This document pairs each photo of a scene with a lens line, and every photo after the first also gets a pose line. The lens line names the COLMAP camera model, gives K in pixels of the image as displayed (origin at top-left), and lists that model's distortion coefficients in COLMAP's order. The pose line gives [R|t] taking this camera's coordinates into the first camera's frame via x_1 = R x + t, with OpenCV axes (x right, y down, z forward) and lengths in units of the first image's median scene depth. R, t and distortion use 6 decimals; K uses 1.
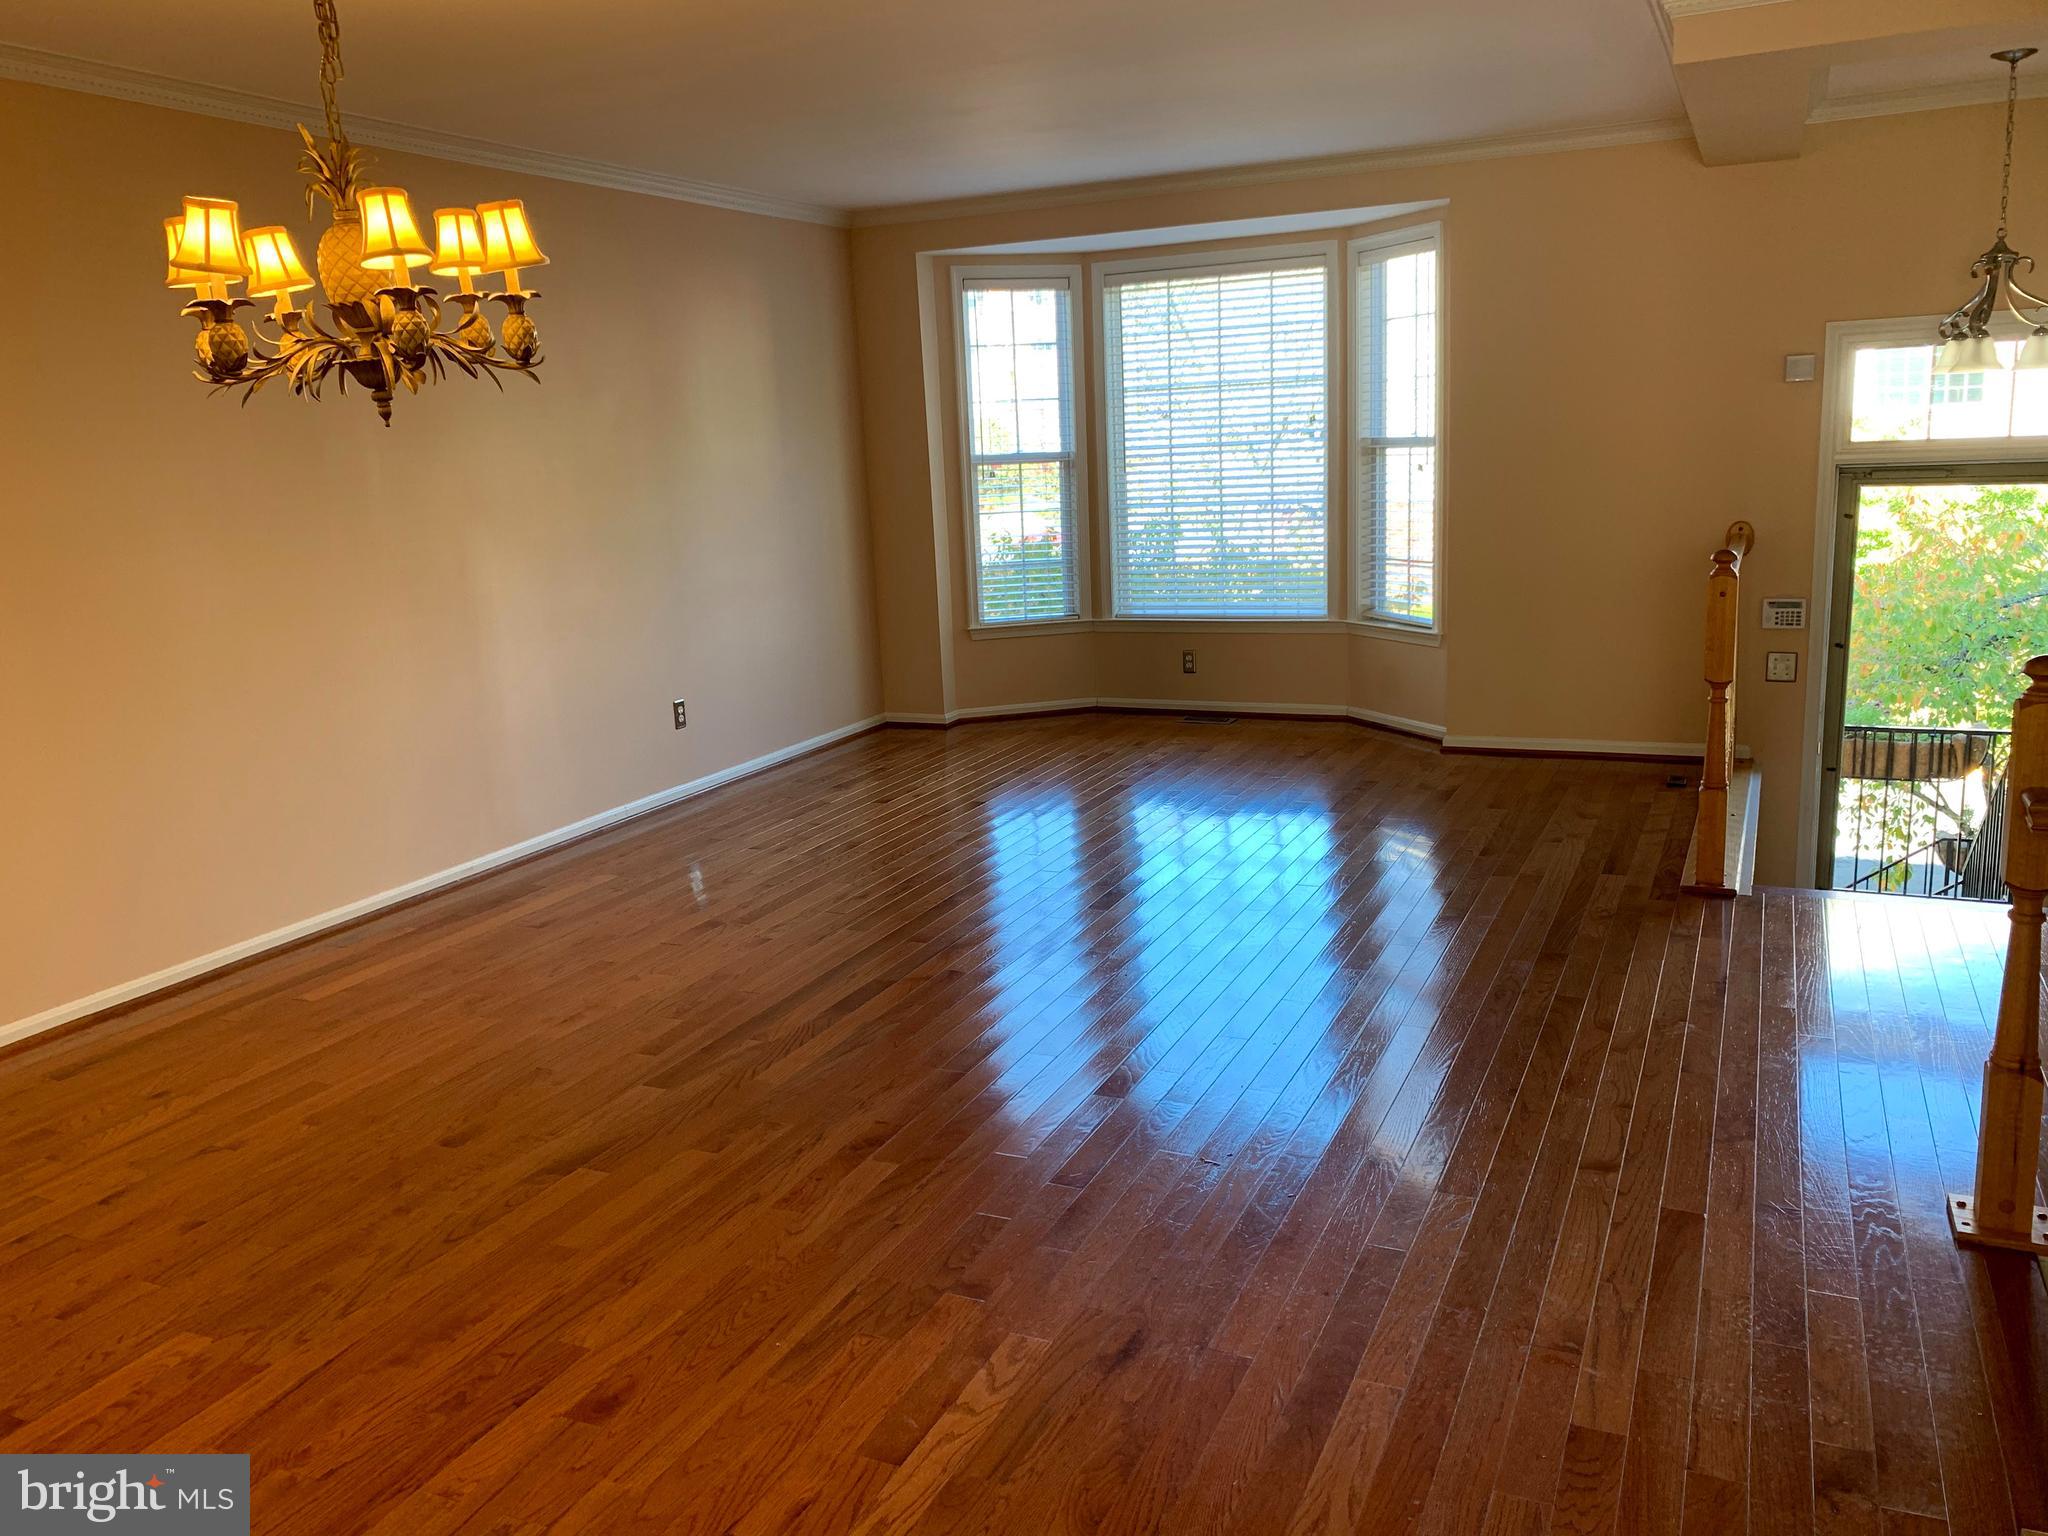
lens RADIAL K [[1547.0, 0, 1025.0], [0, 1547.0, 744.5], [0, 0, 1]] dist [0.050025, -0.069377]
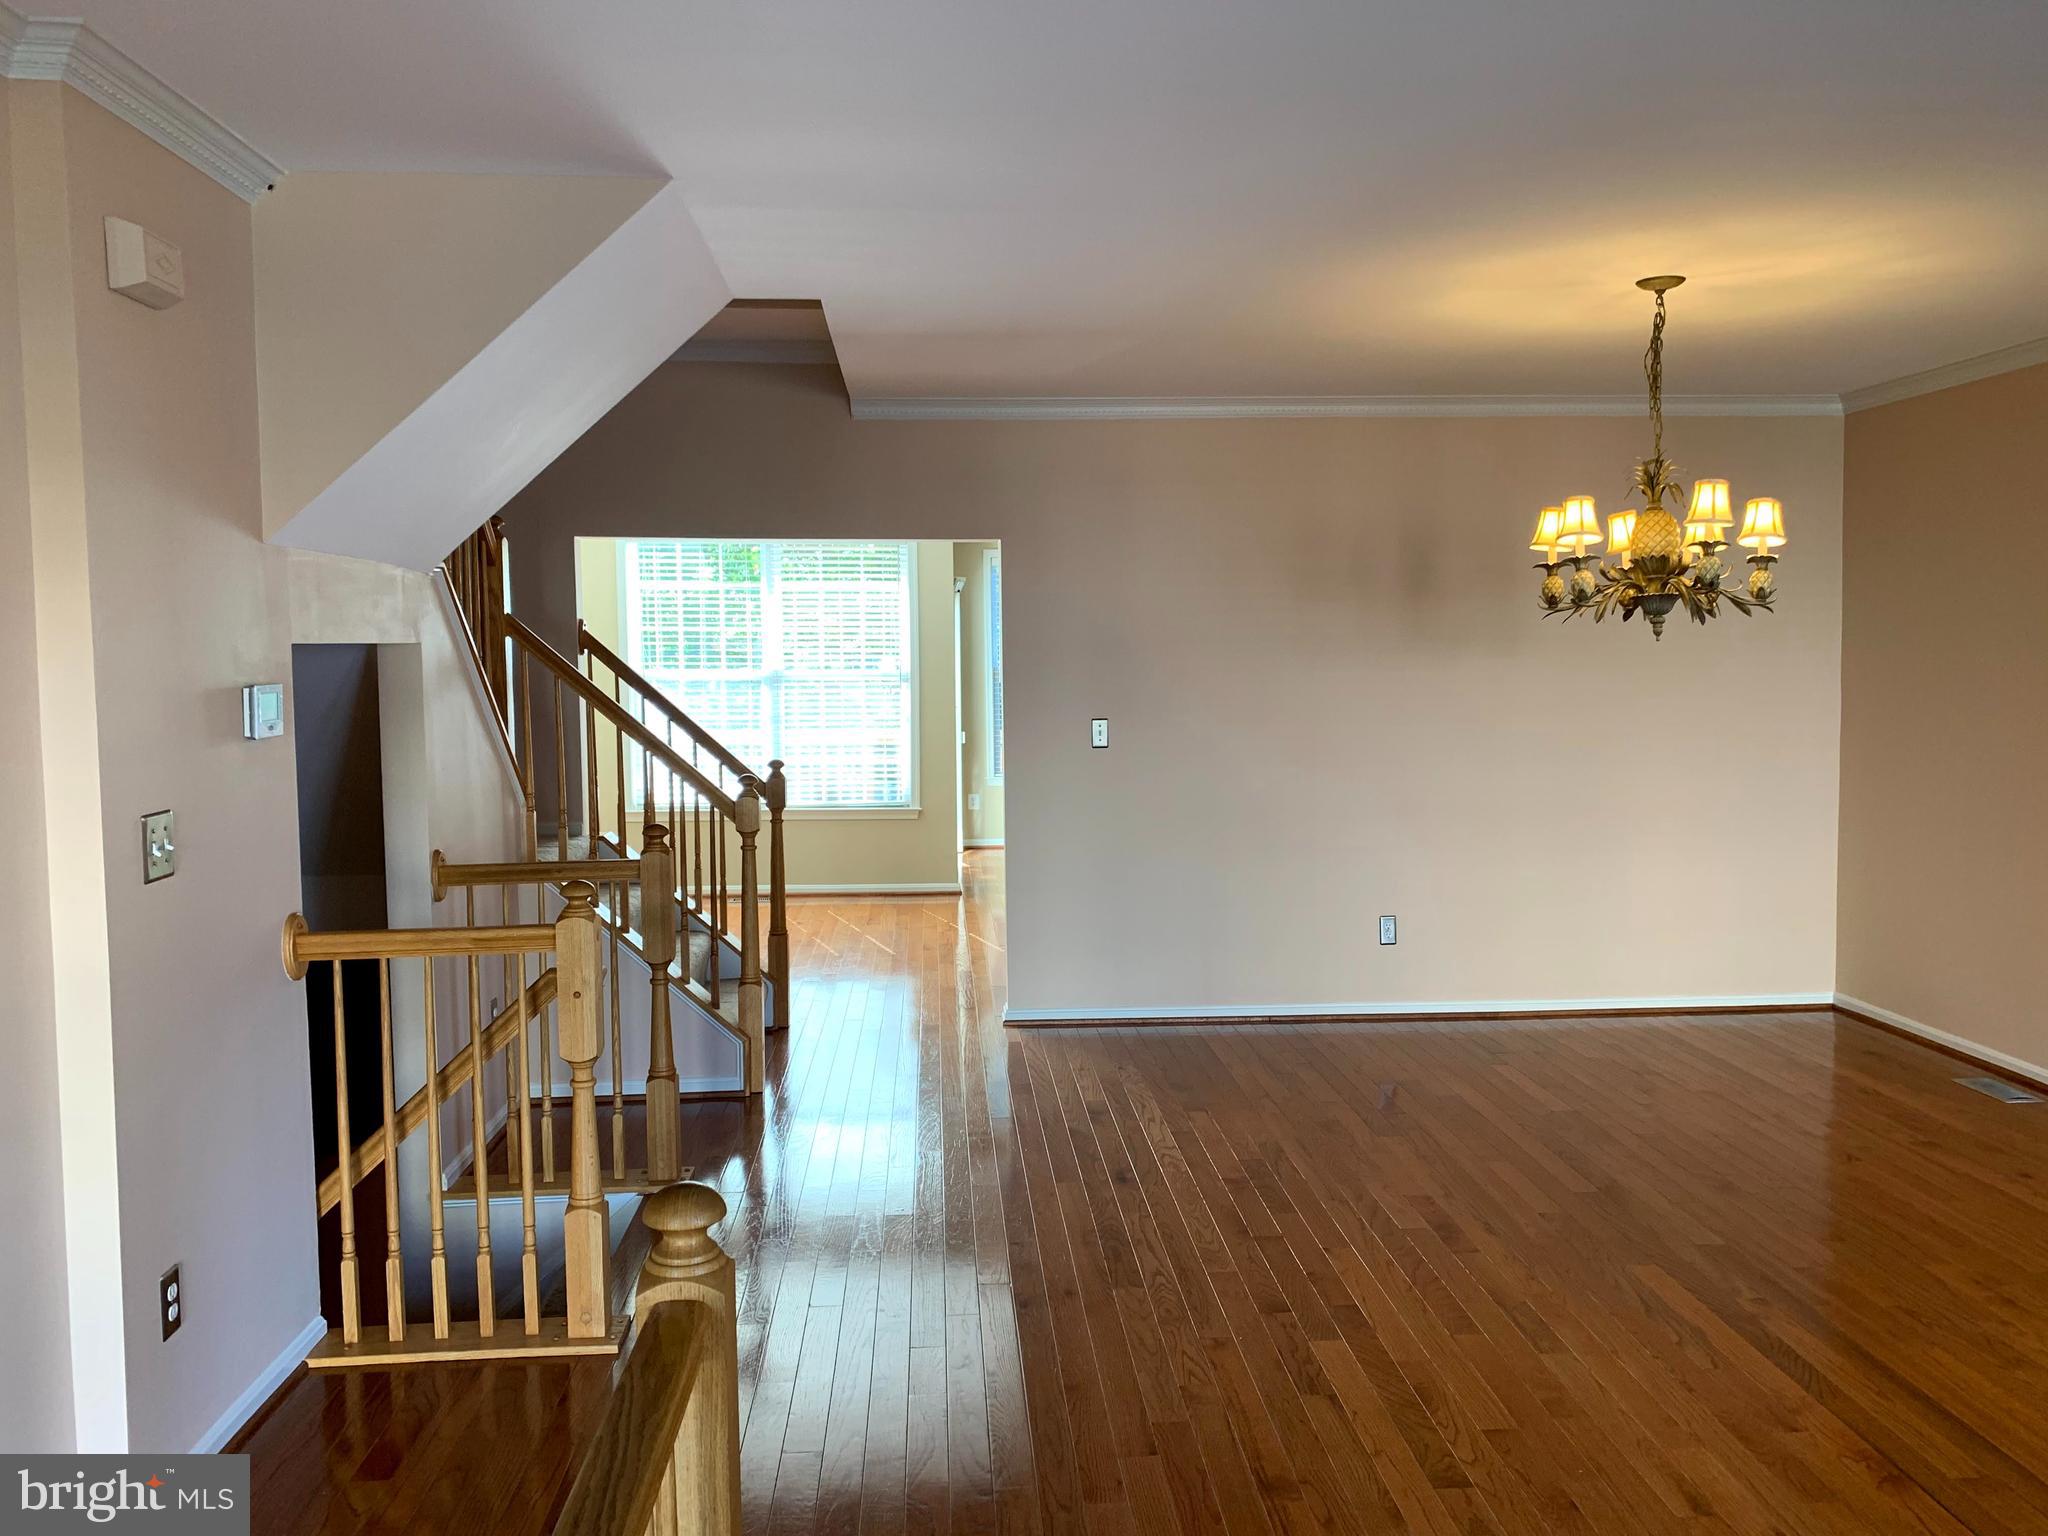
lens RADIAL K [[1547.0, 0, 1025.0], [0, 1547.0, 744.5], [0, 0, 1]] dist [0.050025, -0.069377]
pose [[-0.873982, 0.085699, -0.478342, 0.873572], [-0.046184, 0.965225, 0.257310, -0.486446], [0.483759, 0.246976, -0.839631, 2.080788]]
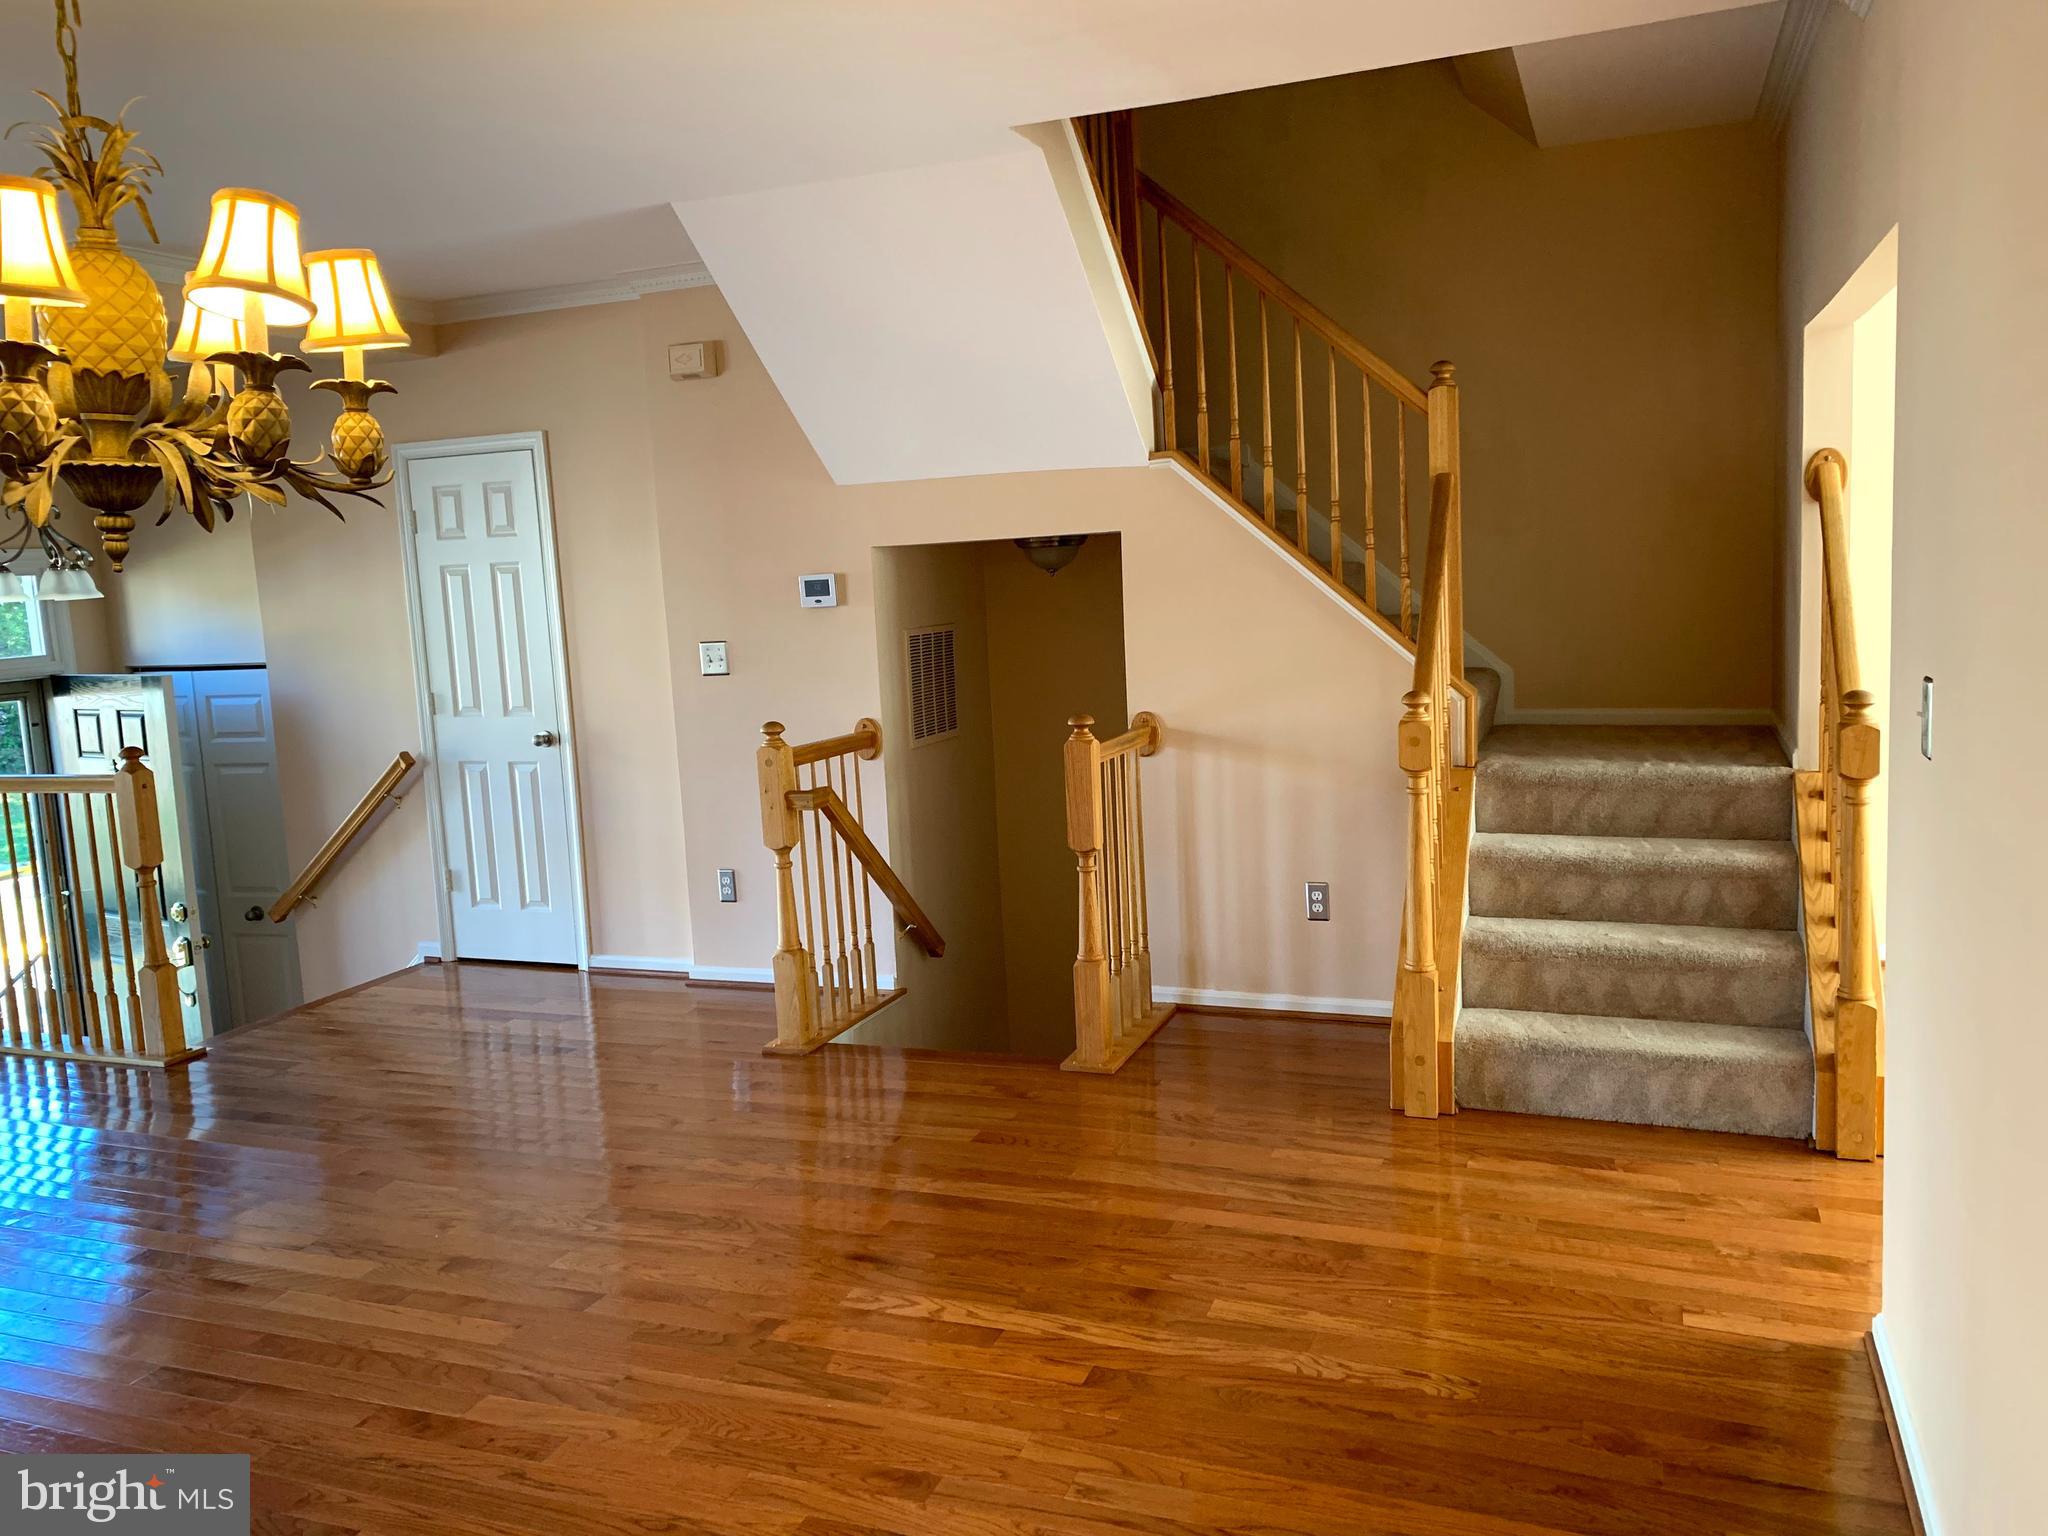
lens RADIAL K [[1547.0, 0, 1025.0], [0, 1547.0, 744.5], [0, 0, 1]] dist [0.050025, -0.069377]
pose [[-0.061065, -0.069537, 0.995709, -1.102294], [0.249586, 0.964816, 0.082686, -0.099447], [-0.966425, 0.253564, -0.041561, 0.734518]]
